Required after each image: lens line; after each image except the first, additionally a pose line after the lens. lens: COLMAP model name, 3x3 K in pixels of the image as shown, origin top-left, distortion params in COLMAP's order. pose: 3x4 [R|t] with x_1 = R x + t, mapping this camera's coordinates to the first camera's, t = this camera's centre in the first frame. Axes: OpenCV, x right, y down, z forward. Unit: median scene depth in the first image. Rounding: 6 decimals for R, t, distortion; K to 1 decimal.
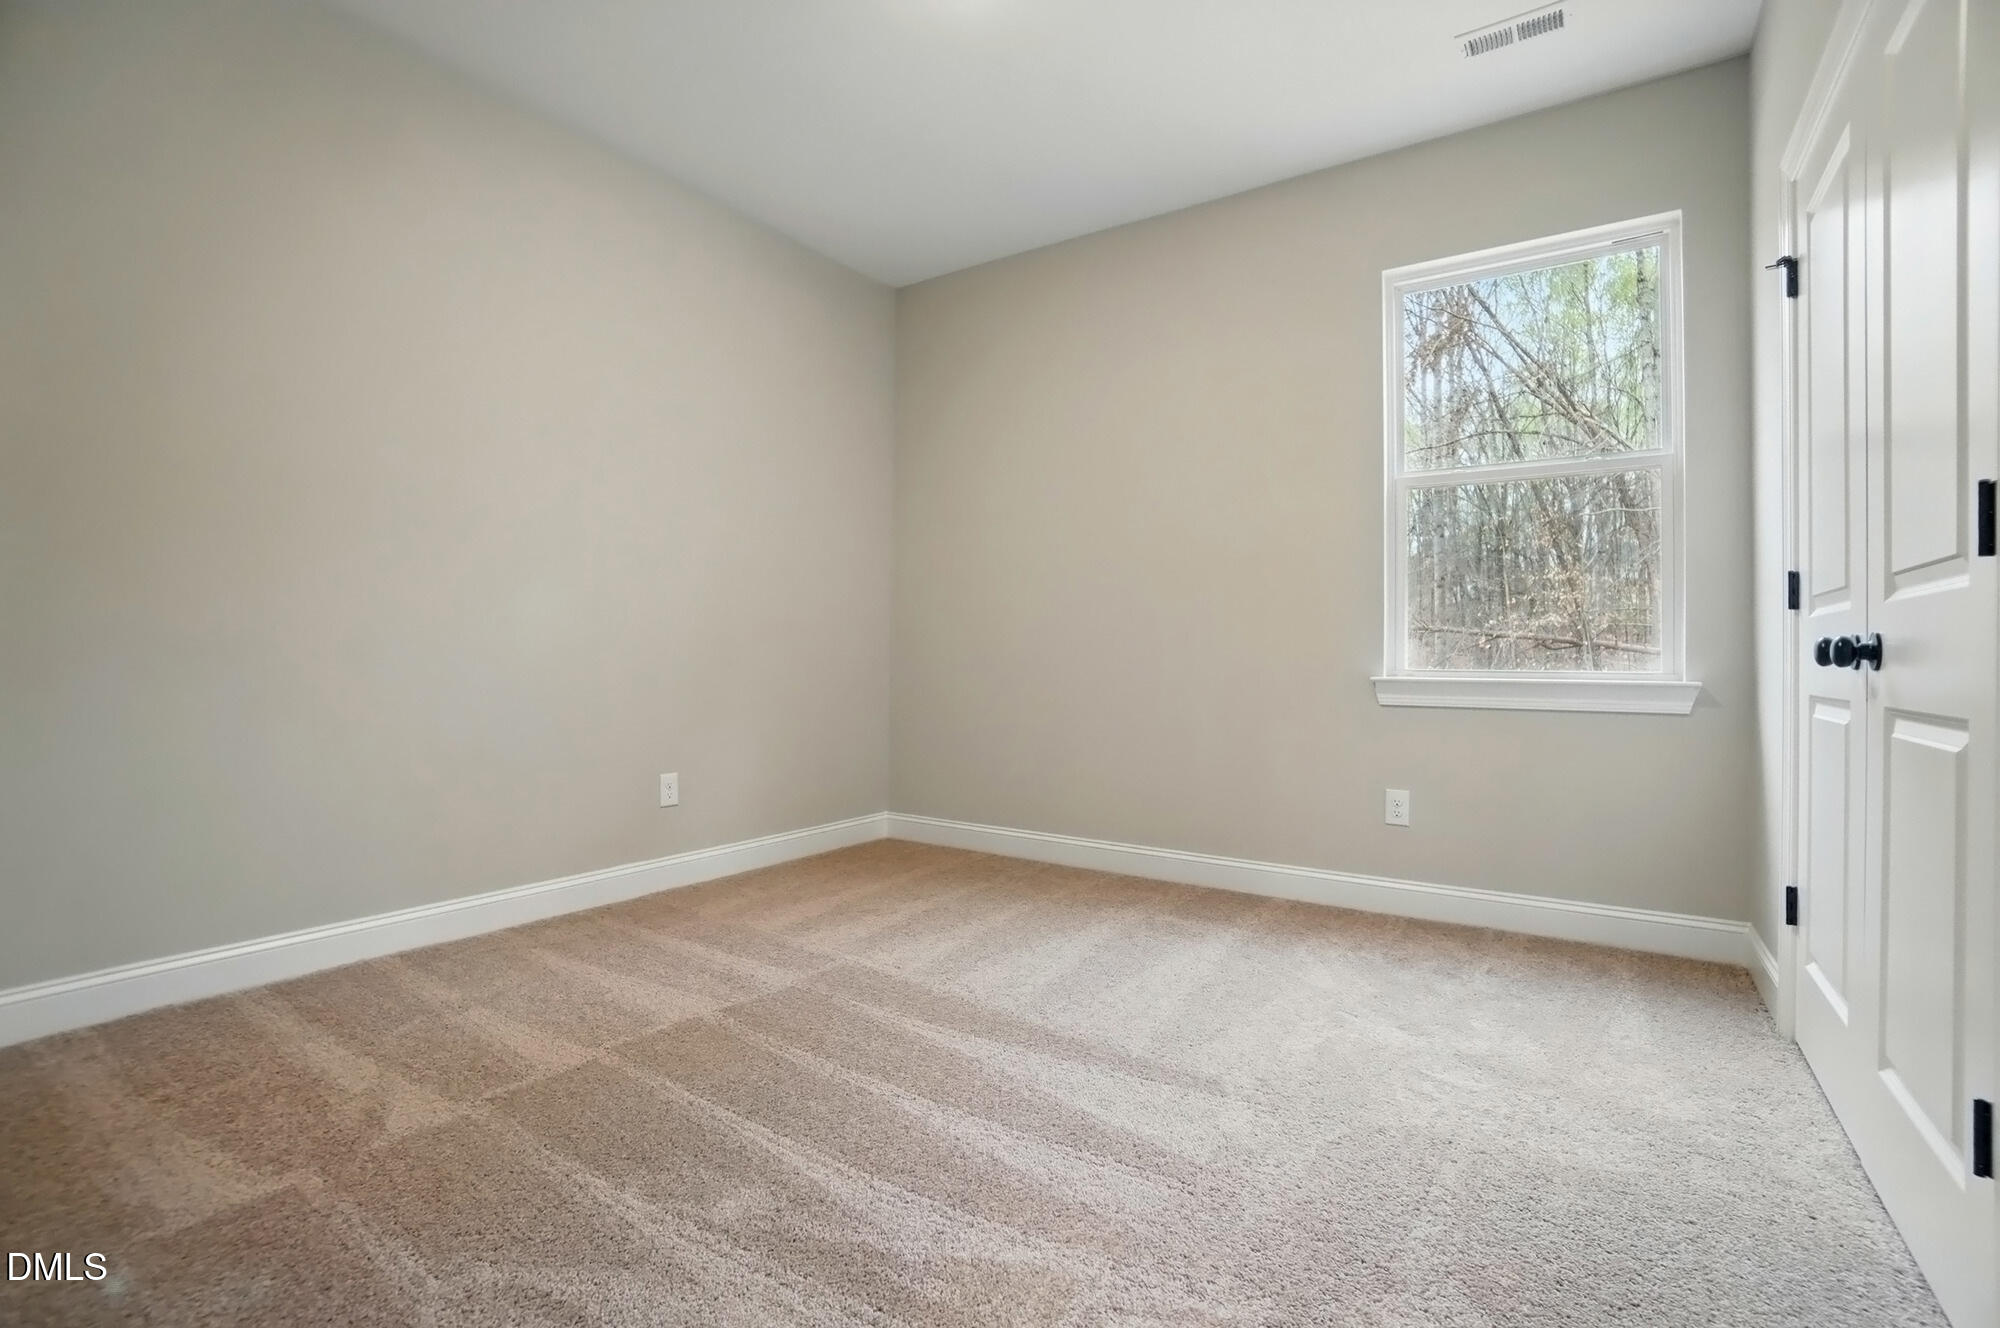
lens RADIAL K [[904.0, 0, 1000.4], [0, 904.0, 658.7], [0, 0, 1]] dist [-0.063362, 0.024848]
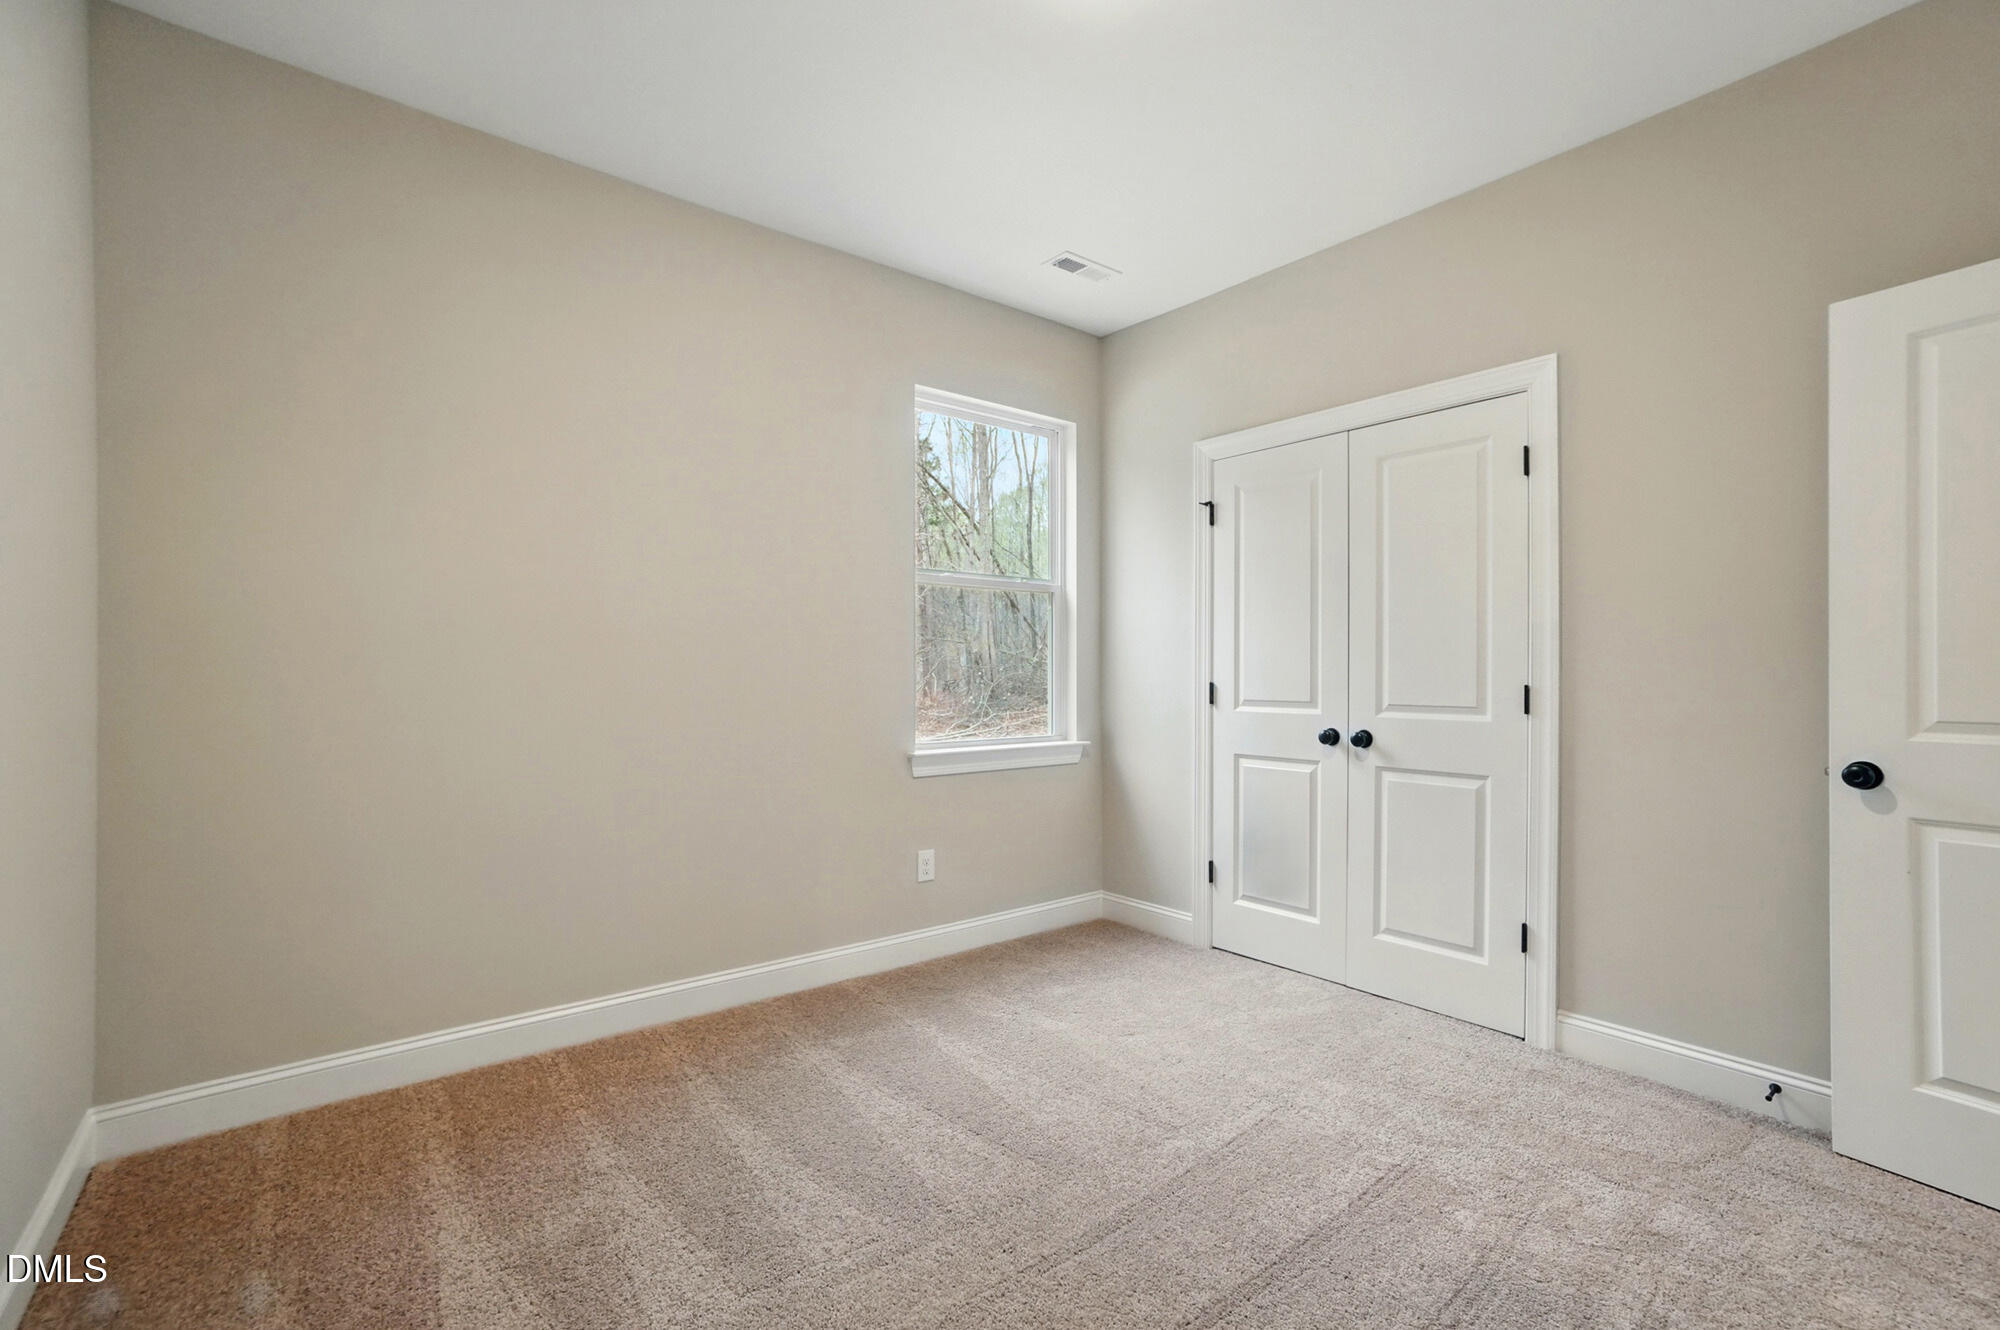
lens RADIAL K [[890.3, 0, 1005.1], [0, 890.3, 670.8], [0, 0, 1]] dist [-0.063767, 0.023548]
pose [[0.288739, -0.007976, 0.957375, -0.676540], [-0.002259, 0.999957, 0.009012, -0.102354], [-0.957405, -0.004765, 0.288709, 0.652720]]
